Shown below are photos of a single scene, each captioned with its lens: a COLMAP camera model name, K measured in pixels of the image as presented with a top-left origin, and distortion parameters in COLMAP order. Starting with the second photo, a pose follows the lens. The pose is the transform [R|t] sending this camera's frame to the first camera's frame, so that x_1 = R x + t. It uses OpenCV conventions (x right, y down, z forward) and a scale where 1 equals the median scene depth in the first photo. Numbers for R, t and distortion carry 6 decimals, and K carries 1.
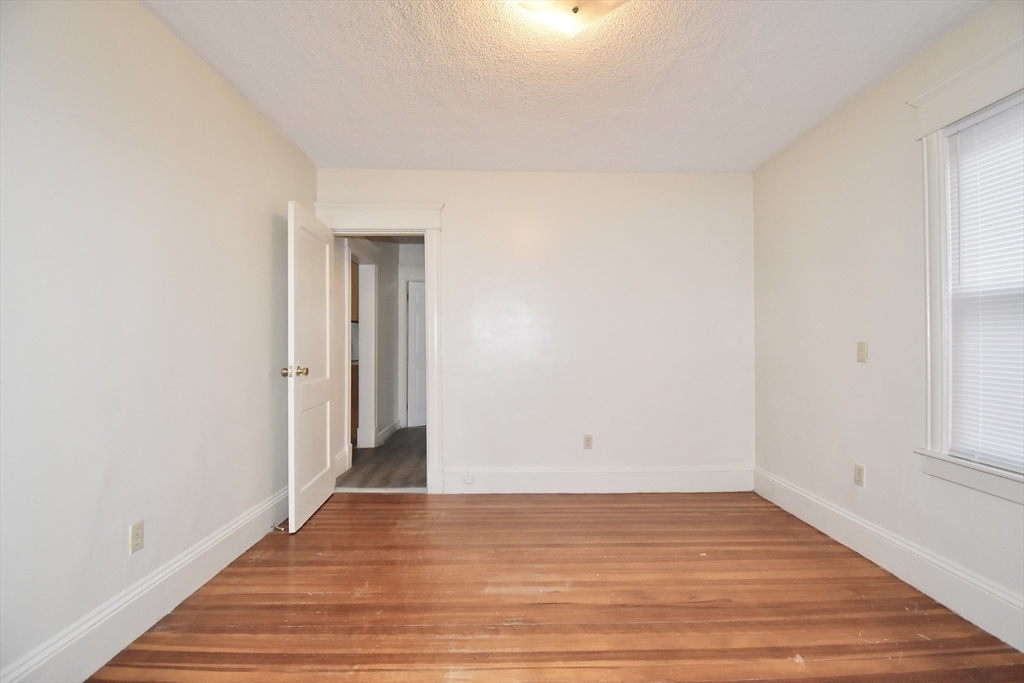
lens RADIAL K [[451.4, 0, 517.7], [0, 451.4, 341.1], [0, 0, 1]] dist [0.022212, -0.025666]
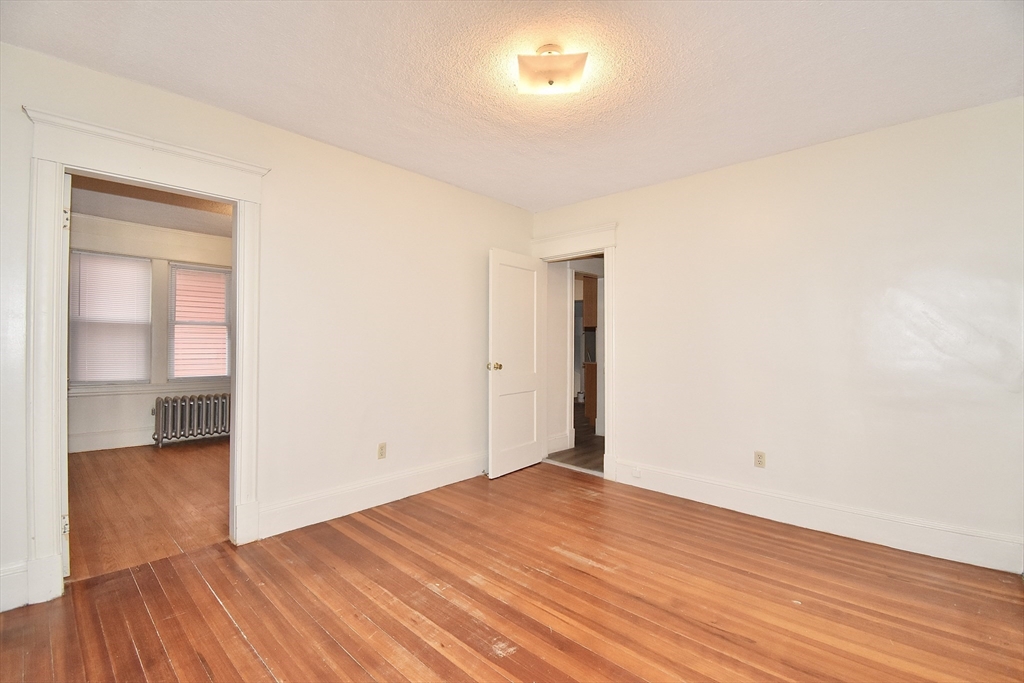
lens RADIAL K [[451.4, 0, 517.7], [0, 451.4, 341.1], [0, 0, 1]] dist [0.022212, -0.025666]
pose [[0.721910, 0.003053, -0.691980, 0.633400], [-0.003213, 0.999994, 0.001060, -0.016071], [0.691980, 0.001458, 0.721916, 0.030625]]
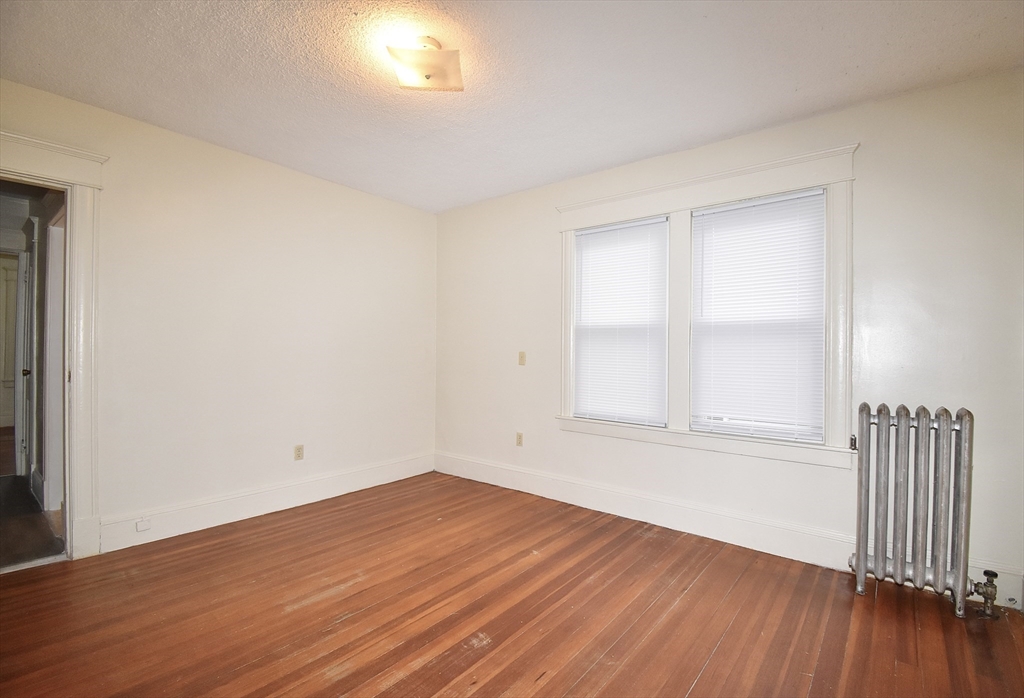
lens RADIAL K [[463.2, 0, 528.8], [0, 463.2, 347.9], [0, 0, 1]] dist [0.036564, -0.032963]
pose [[0.628236, 0.017649, 0.777823, -0.461604], [-0.015841, 0.999826, -0.009892, 0.003709], [-0.777862, -0.006108, 0.628406, -0.002767]]
